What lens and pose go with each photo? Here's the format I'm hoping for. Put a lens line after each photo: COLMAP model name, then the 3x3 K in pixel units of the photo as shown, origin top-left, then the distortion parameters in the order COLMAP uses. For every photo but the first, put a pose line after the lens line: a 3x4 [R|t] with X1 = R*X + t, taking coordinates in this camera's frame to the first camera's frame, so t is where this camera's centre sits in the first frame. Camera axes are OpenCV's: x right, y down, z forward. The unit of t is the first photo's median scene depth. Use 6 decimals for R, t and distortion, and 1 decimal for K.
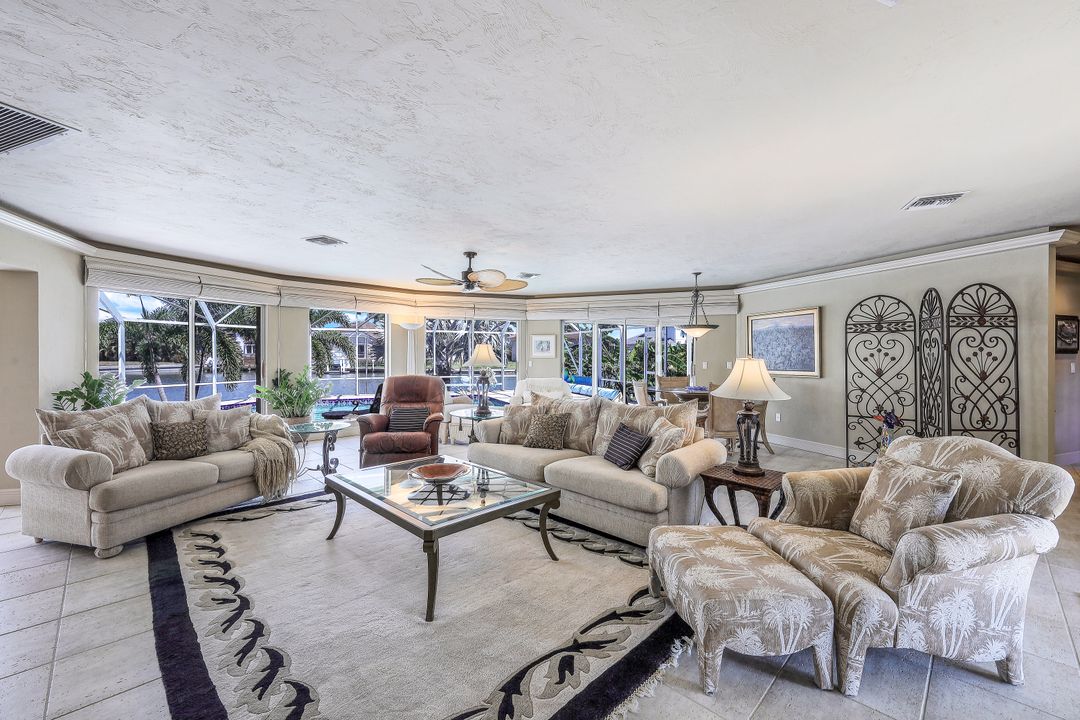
lens RADIAL K [[438.8, 0, 541.7], [0, 438.8, 355.1], [0, 0, 1]] dist [0.000844, 0.000226]
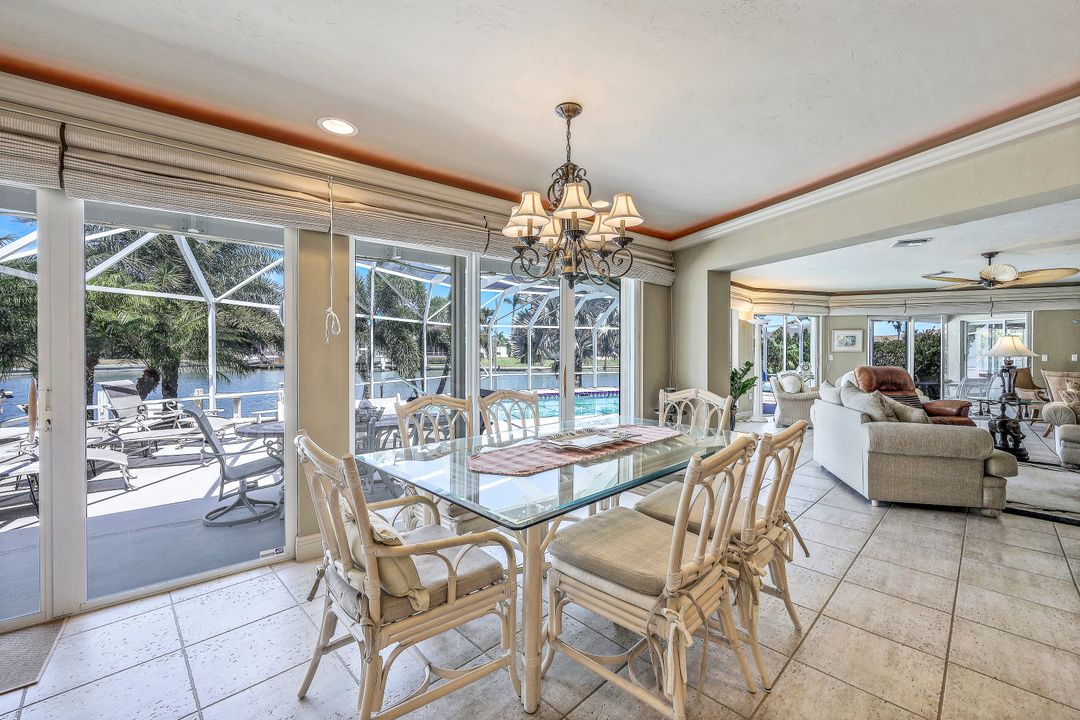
lens RADIAL K [[438.8, 0, 541.7], [0, 438.8, 355.1], [0, 0, 1]] dist [0.000844, 0.000226]
pose [[0.999968, -0.000562, -0.008034, -1.247477], [0.000597, 0.999990, 0.004394, 0.015901], [0.008031, -0.004399, 0.999958, -0.102611]]
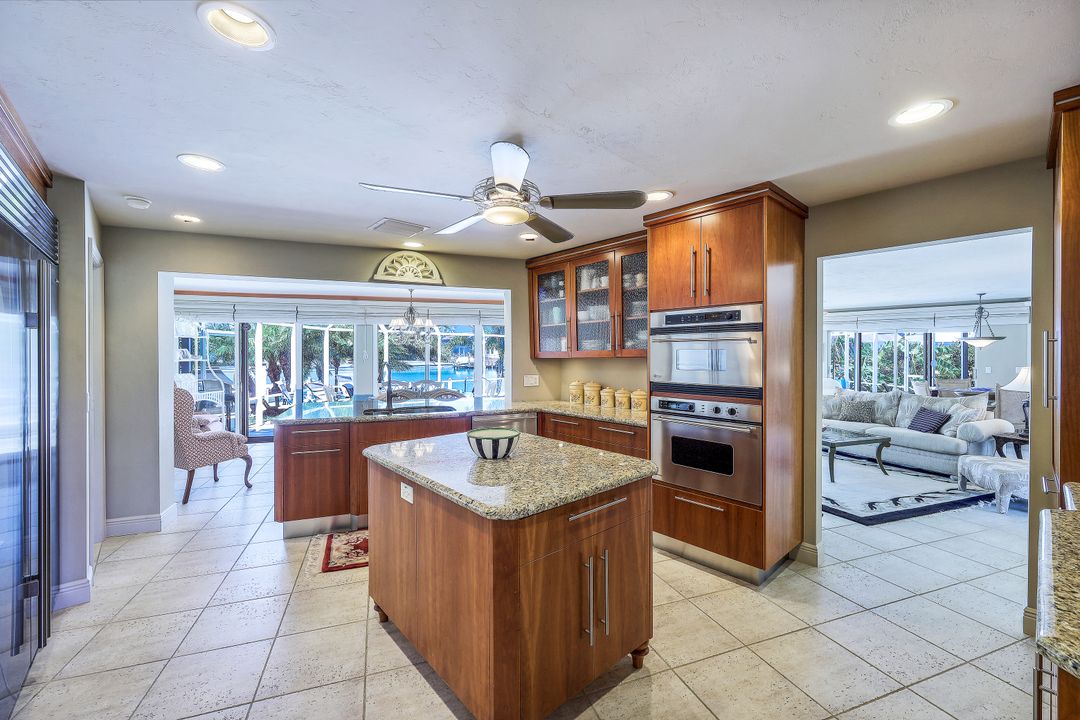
lens RADIAL K [[433.3, 0, 538.4], [0, 433.3, 356.1], [0, 0, 1]] dist [0.000659, 0.000182]
pose [[0.906378, -0.001448, -0.422465, -0.305536], [0.002580, 0.999994, 0.002108, -0.025357], [0.422460, -0.003001, 0.906377, -0.739222]]
